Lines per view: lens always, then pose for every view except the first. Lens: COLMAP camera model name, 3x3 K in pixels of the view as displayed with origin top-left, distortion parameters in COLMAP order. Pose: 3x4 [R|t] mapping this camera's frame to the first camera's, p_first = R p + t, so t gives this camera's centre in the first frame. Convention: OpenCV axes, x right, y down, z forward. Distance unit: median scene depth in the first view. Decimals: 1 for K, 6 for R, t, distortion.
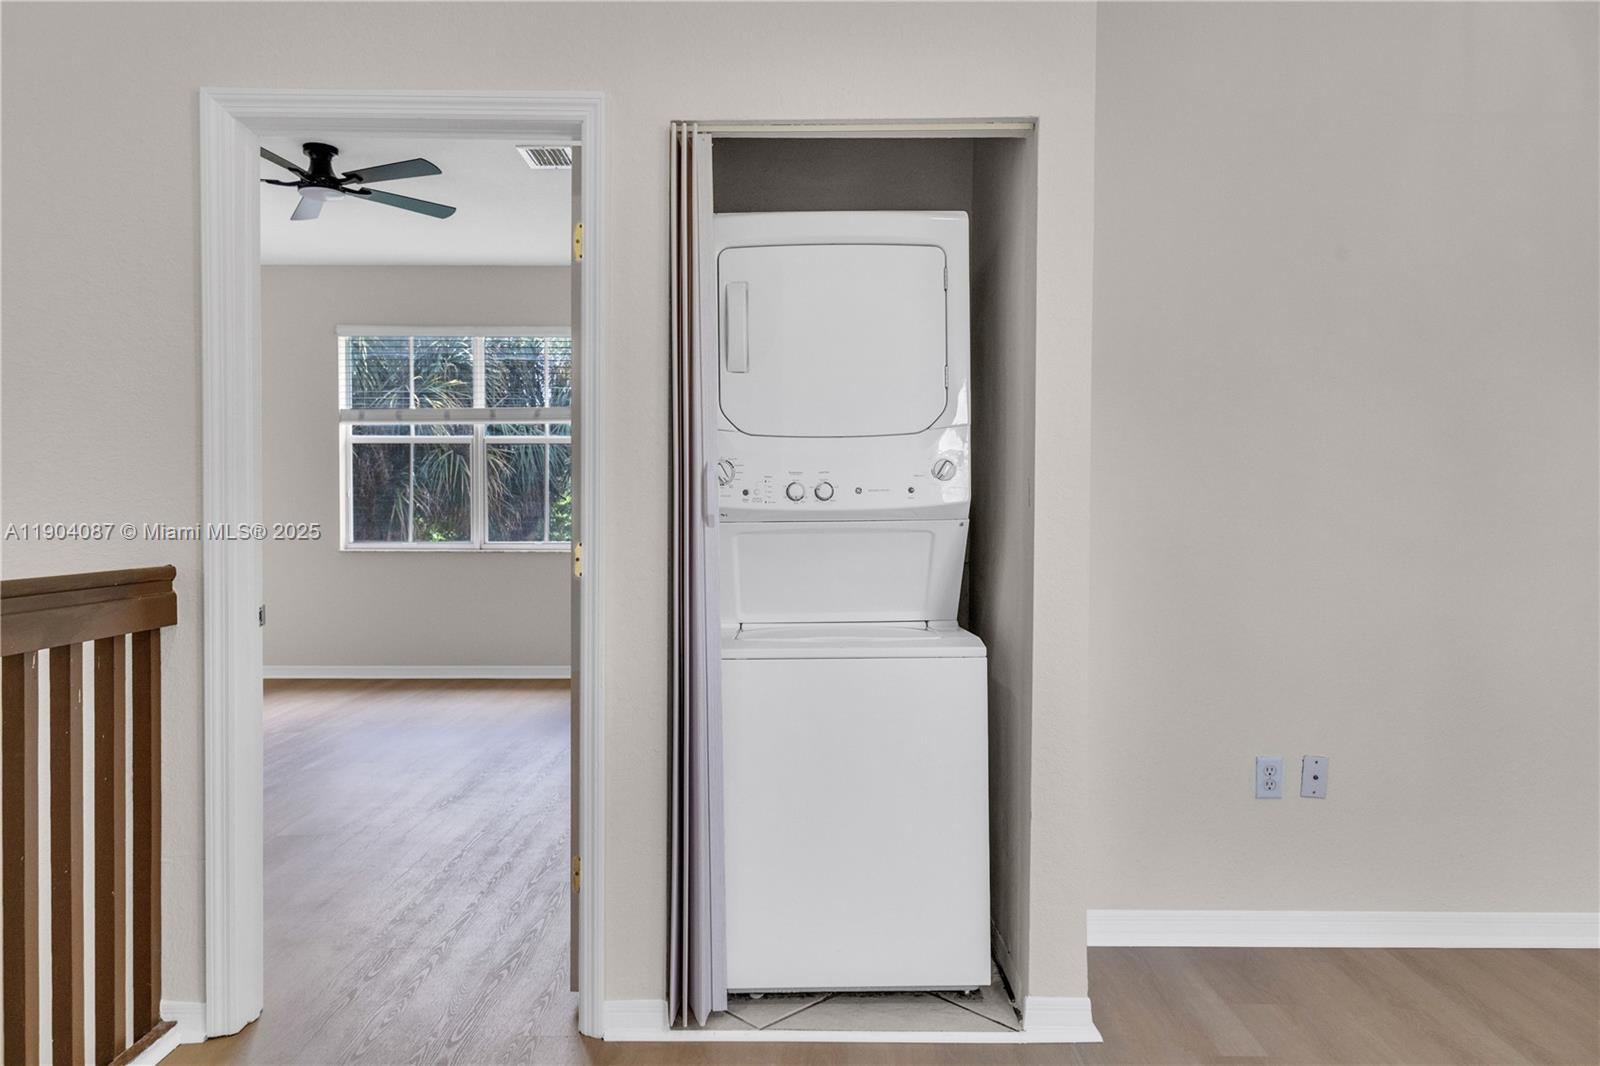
lens RADIAL K [[1051.0, 0, 799.2], [0, 1051.0, 528.2], [0, 0, 1]] dist [0.005049, 0.000565]
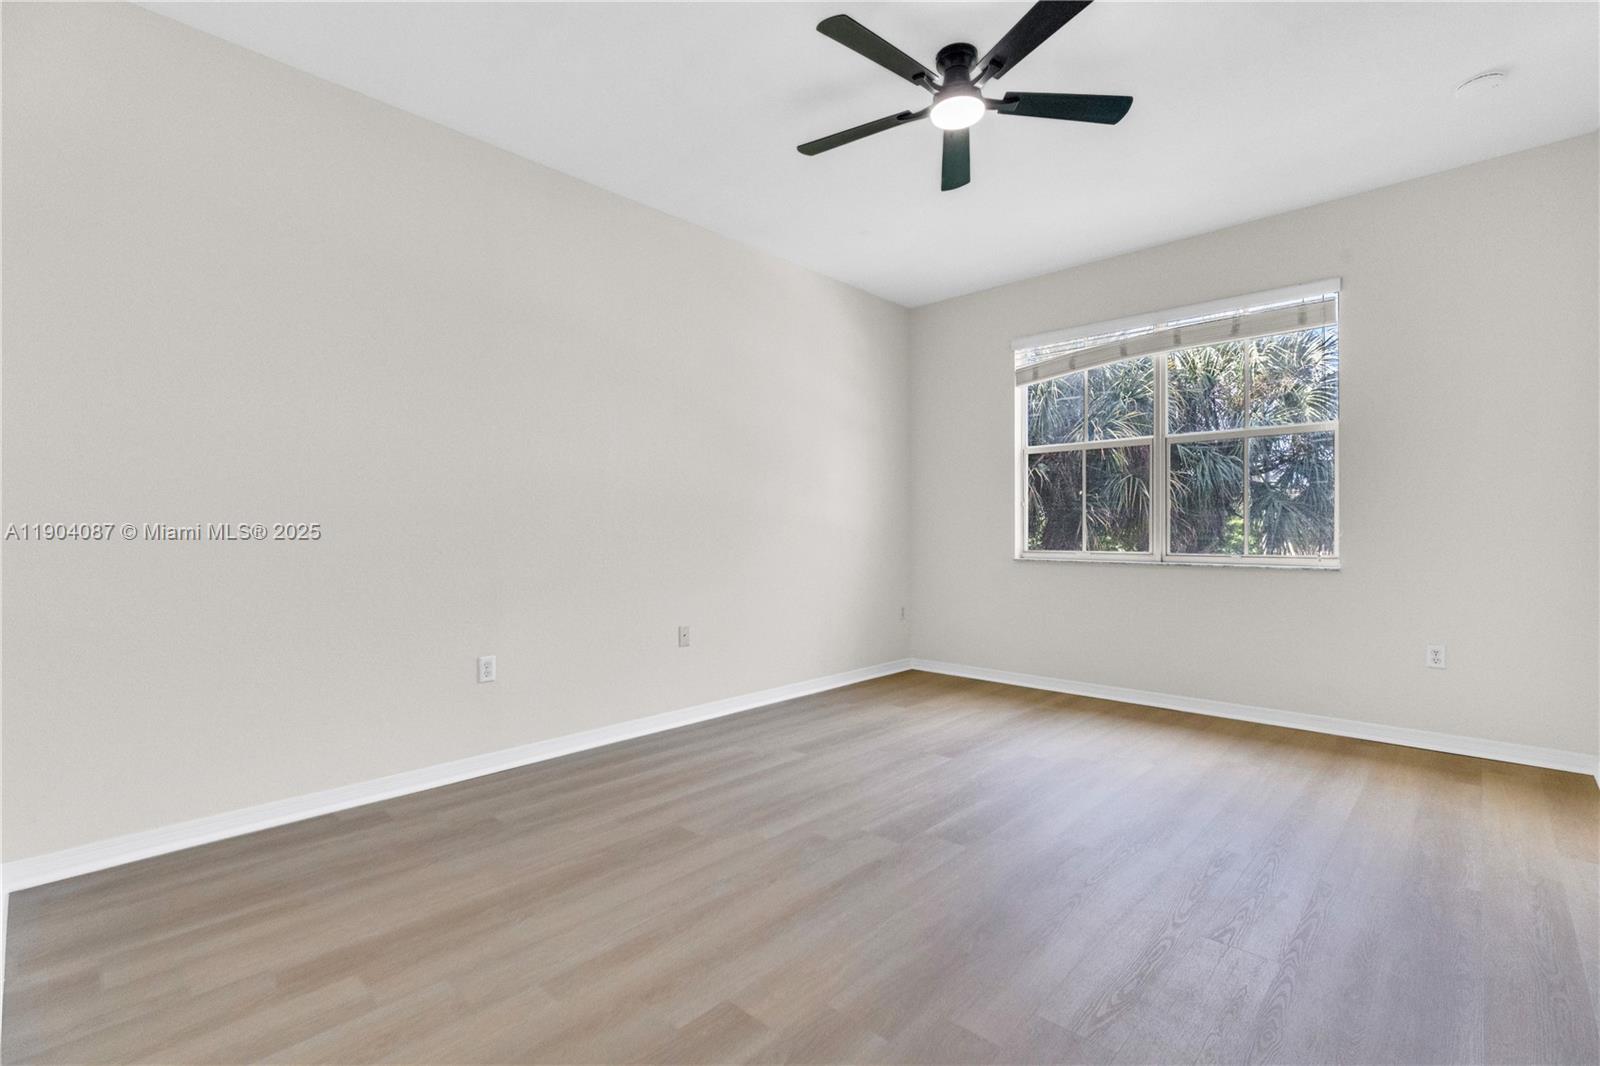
lens RADIAL K [[704.4, 0, 798.7], [0, 704.4, 529.3], [0, 0, 1]] dist [0.002600, 0.000086]
pose [[0.723566, -0.000499, -0.690255, -0.066113], [-0.013961, 0.999785, -0.015357, 0.003497], [0.690114, 0.020749, 0.723403, 0.206922]]
